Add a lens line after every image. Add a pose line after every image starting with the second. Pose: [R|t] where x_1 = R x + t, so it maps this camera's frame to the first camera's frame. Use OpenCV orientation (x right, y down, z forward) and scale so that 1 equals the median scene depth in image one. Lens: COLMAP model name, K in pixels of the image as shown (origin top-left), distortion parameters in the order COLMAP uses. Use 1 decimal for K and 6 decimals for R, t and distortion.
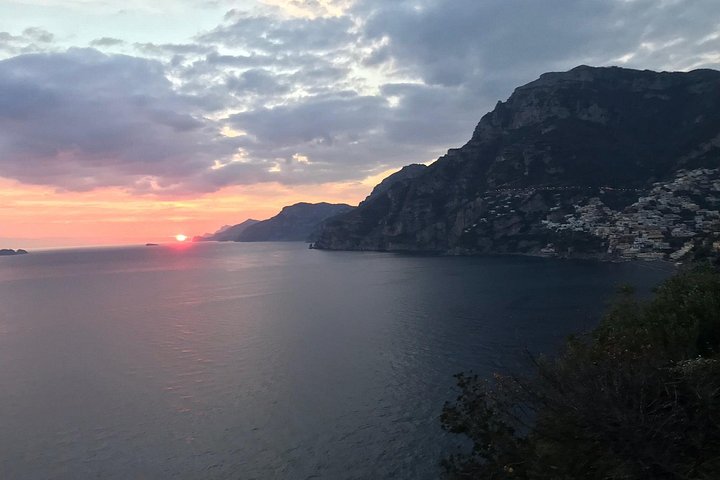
lens RADIAL K [[569.7, 0, 359.0], [0, 569.7, 227.0], [0, 0, 1]] dist [-0.008733, -0.002352]
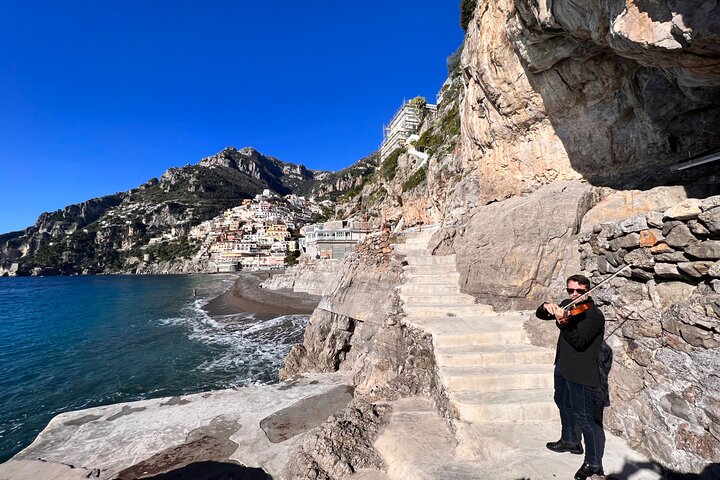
lens RADIAL K [[283.9, 0, 360.0], [0, 283.9, 240.0], [0, 0, 1]] dist [0.000662, 0.000183]
pose [[0.763118, 0.087152, 0.640355, 0.280509], [-0.017420, 0.993279, -0.114425, 0.041187], [-0.646024, 0.076165, 0.759508, 0.504035]]
